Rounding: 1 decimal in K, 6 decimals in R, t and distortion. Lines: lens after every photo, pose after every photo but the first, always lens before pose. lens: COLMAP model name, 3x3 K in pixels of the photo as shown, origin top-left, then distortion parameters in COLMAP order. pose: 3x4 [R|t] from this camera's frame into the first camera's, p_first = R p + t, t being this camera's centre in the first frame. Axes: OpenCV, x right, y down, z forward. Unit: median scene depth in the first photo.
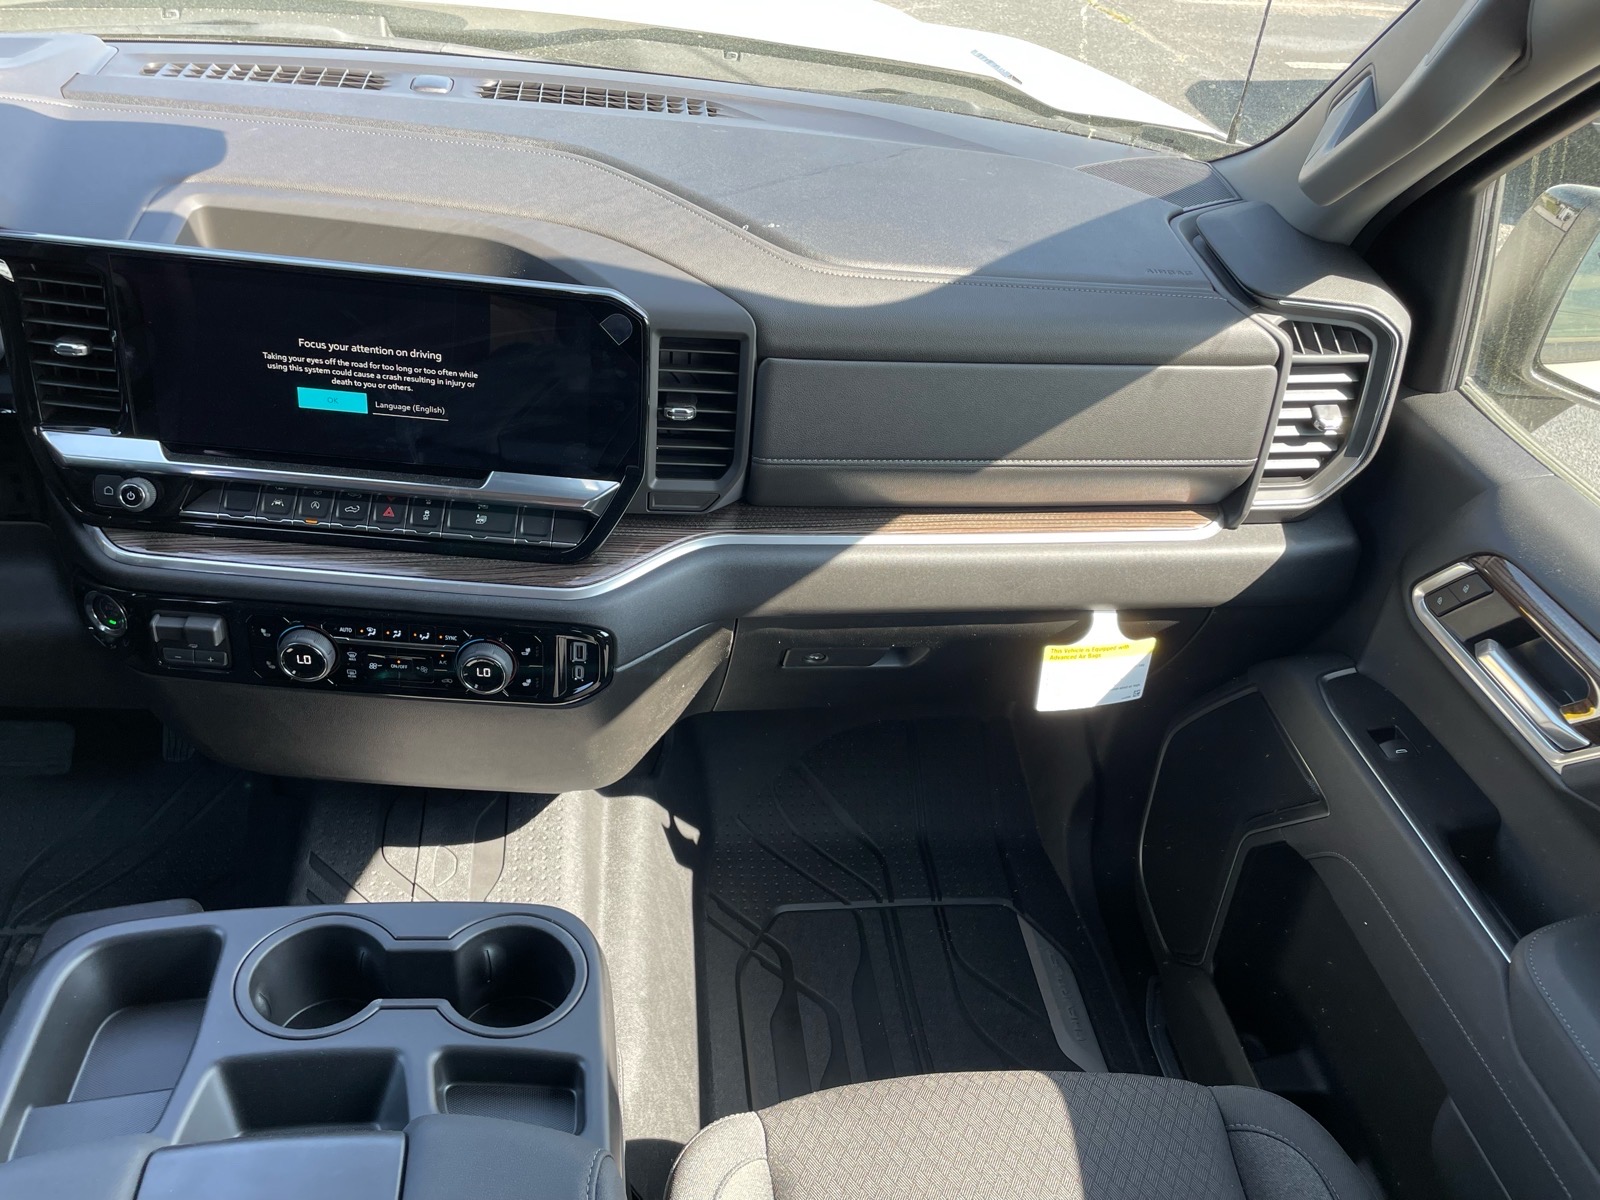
lens RADIAL K [[1416.6, 0, 800.0], [0, 1416.6, 600.0], [0, 0, 1]] dist [0.069500, -0.006688]
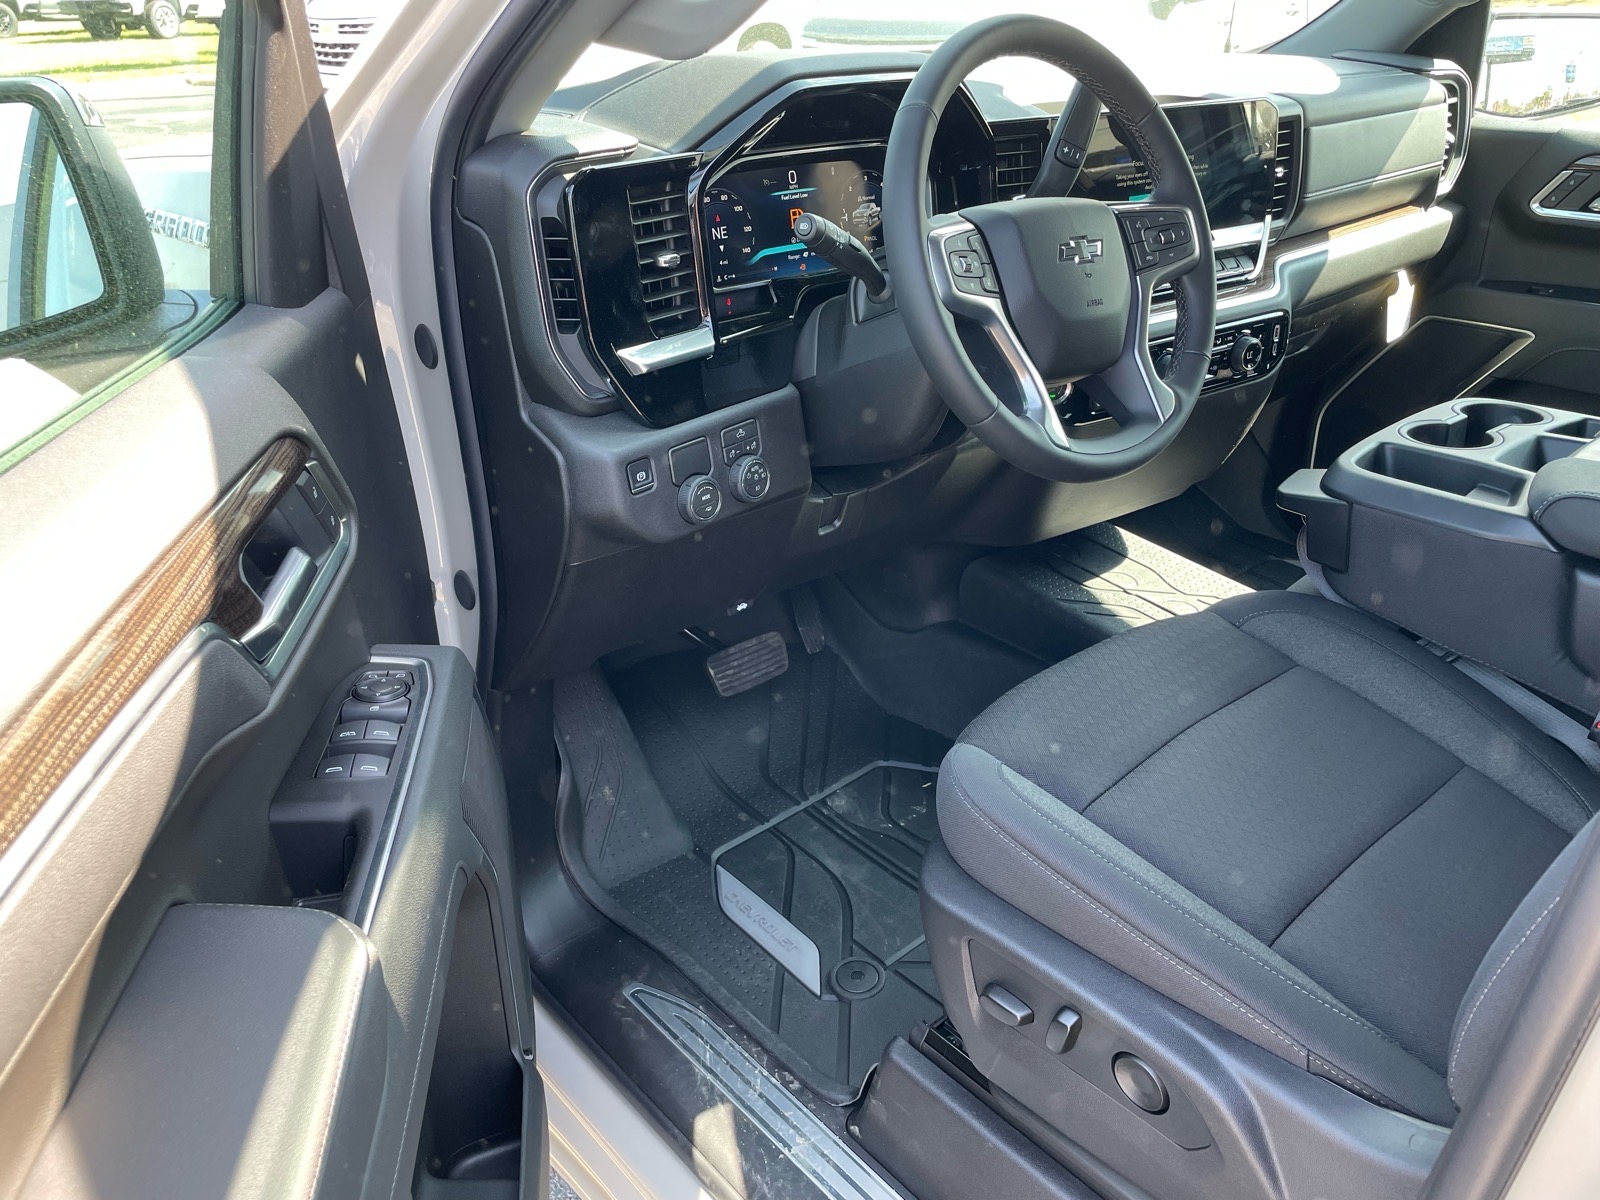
lens RADIAL K [[1227.2, 0, 800.0], [0, 1227.2, 600.0], [0, 0, 1]] dist [0.044616, -0.002343]
pose [[0.810424, -0.340232, 0.476923, -1.417097], [0.404843, 0.913672, -0.036135, 0.152550], [-0.423457, 0.222363, 0.878202, 0.077942]]
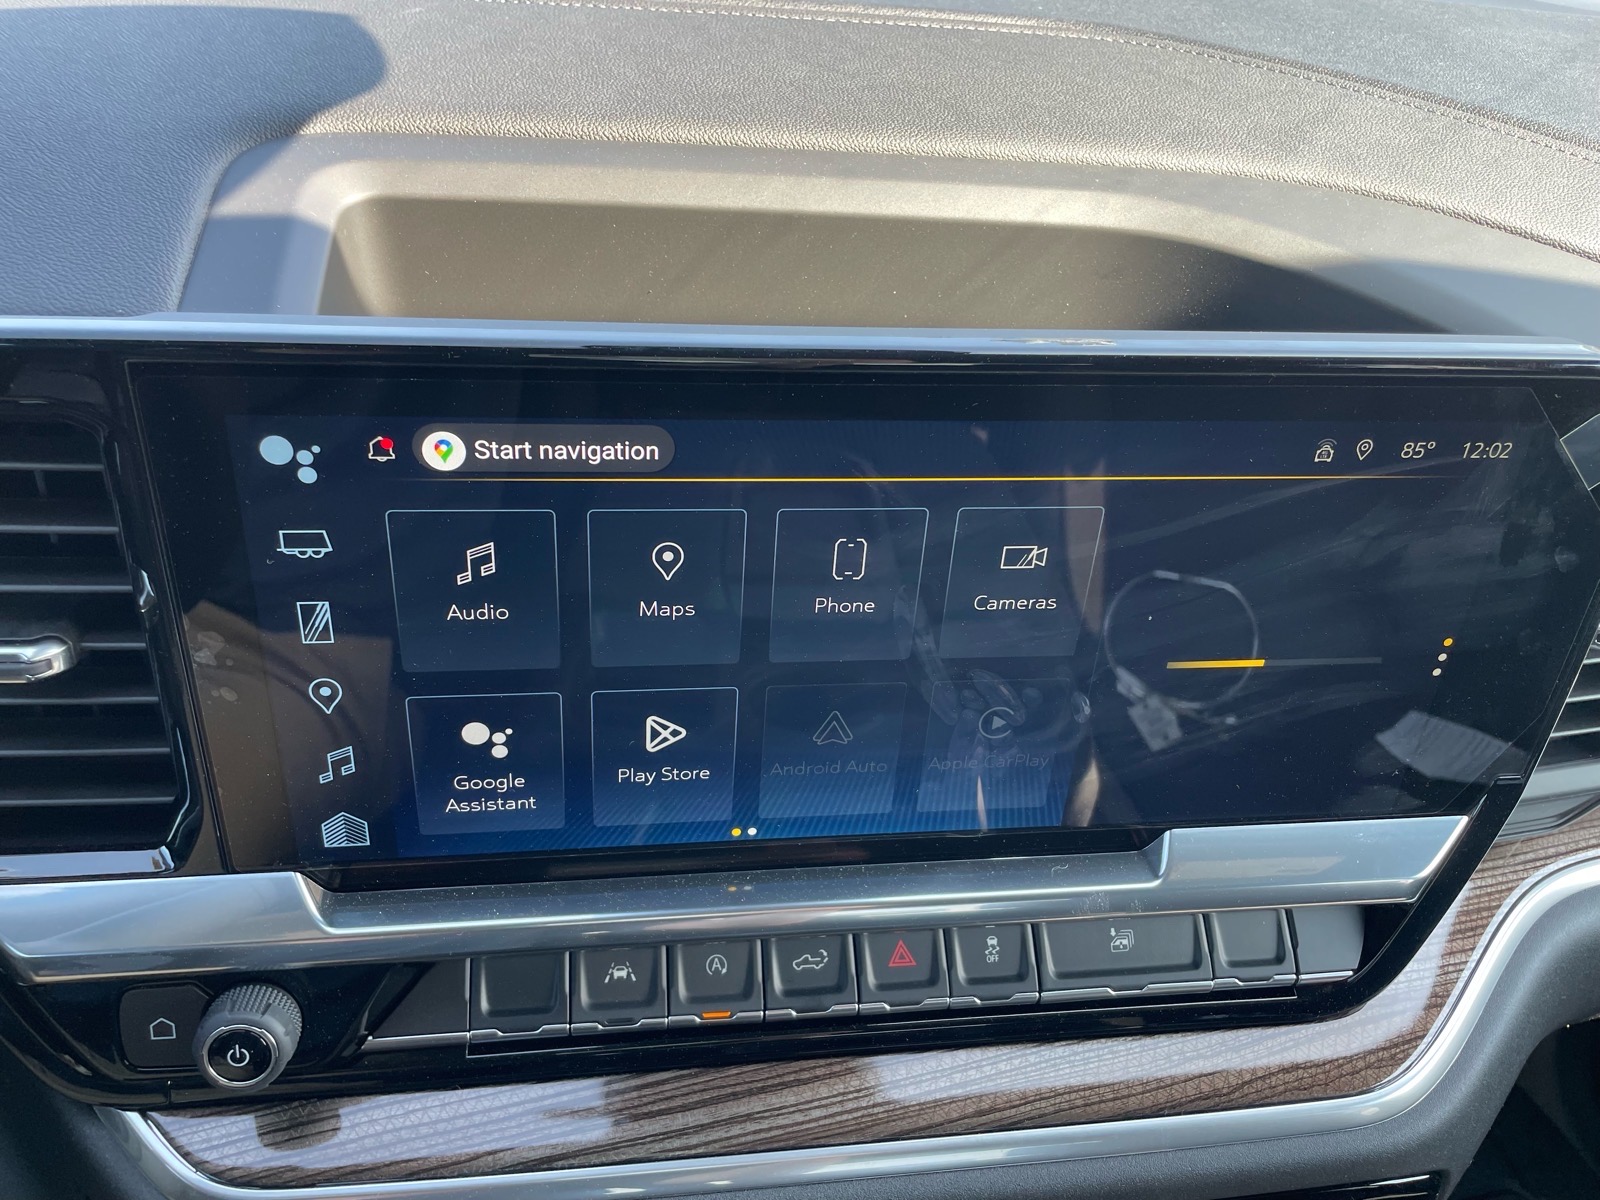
lens RADIAL K [[1227.2, 0, 800.0], [0, 1227.2, 600.0], [0, 0, 1]] dist [0.044616, -0.002343]
pose [[0.989236, -0.096058, 0.110388, -0.355652], [0.093907, 0.995278, 0.024542, -0.175091], [-0.112224, -0.013912, 0.993586, 0.692870]]
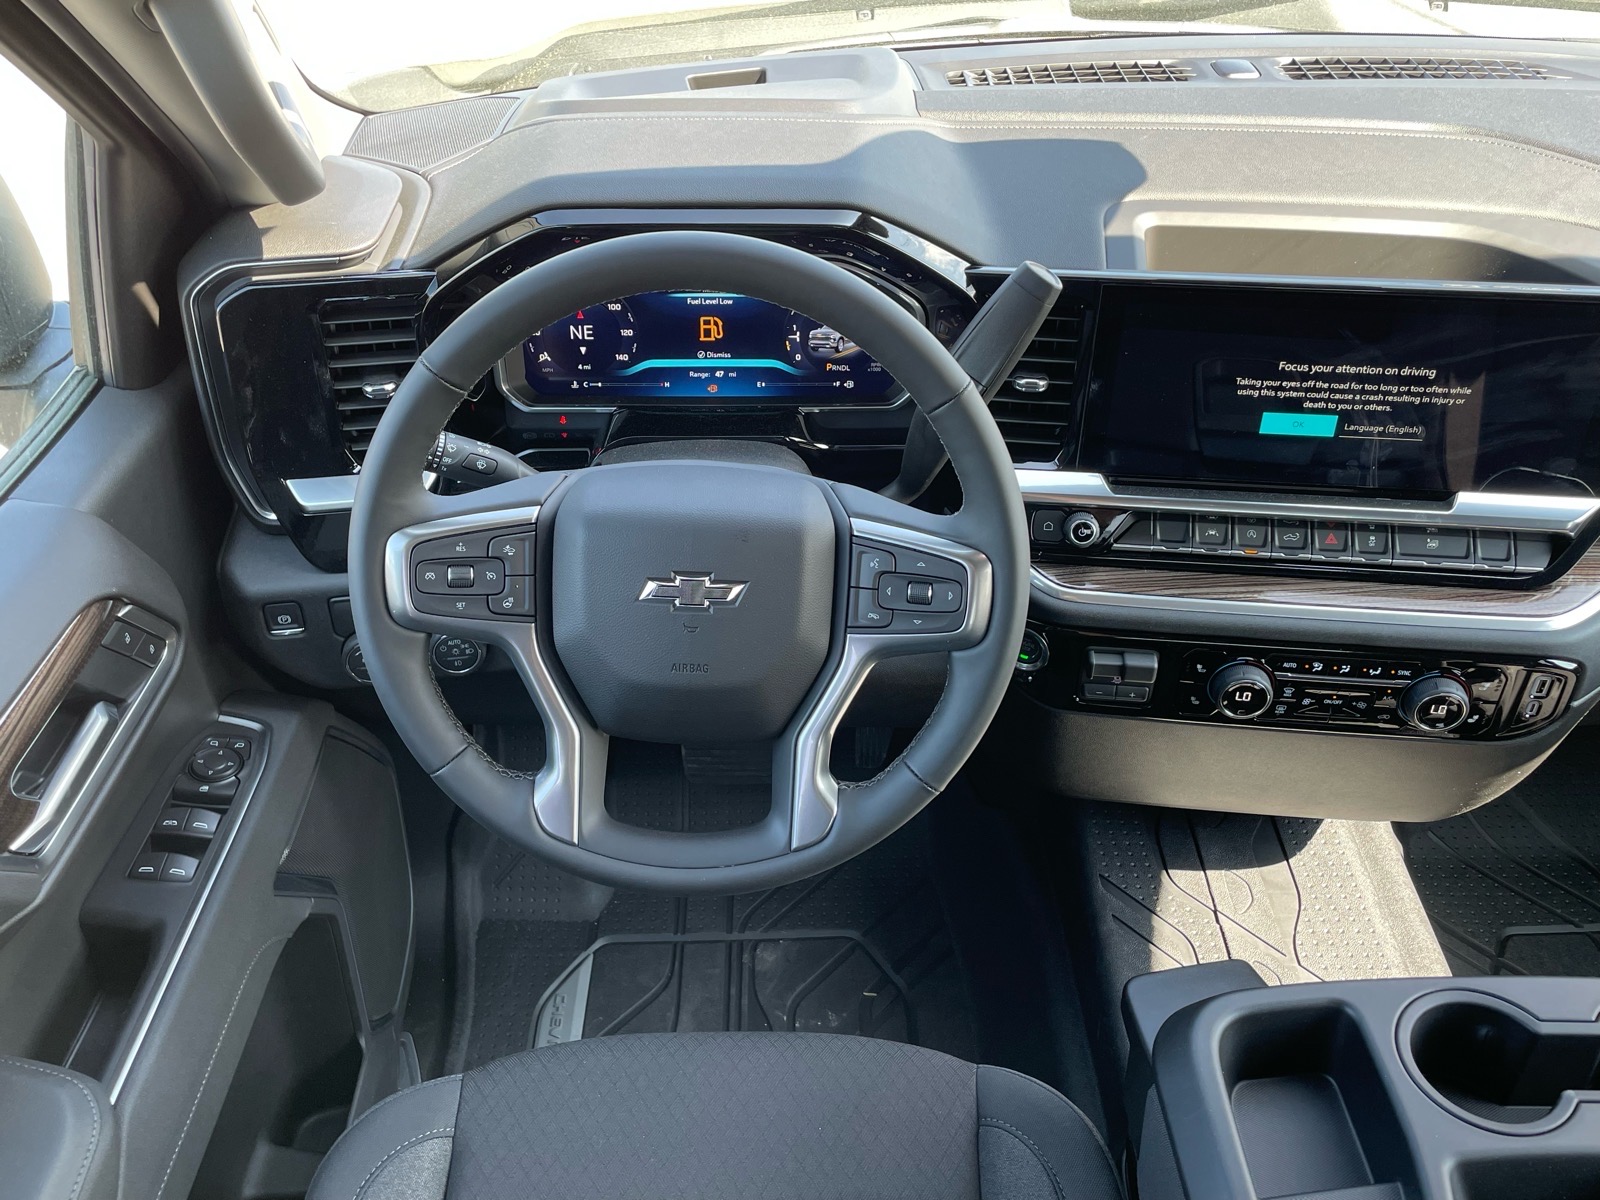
lens RADIAL K [[1376.1, 0, 800.0], [0, 1376.1, 600.0], [0, 0, 1]] dist [0.094768, -0.114068]
pose [[0.990921, -0.016834, -0.133390, -0.531733], [0.020974, 0.999339, 0.029693, -0.058265], [0.132802, -0.032221, 0.990619, 0.043793]]
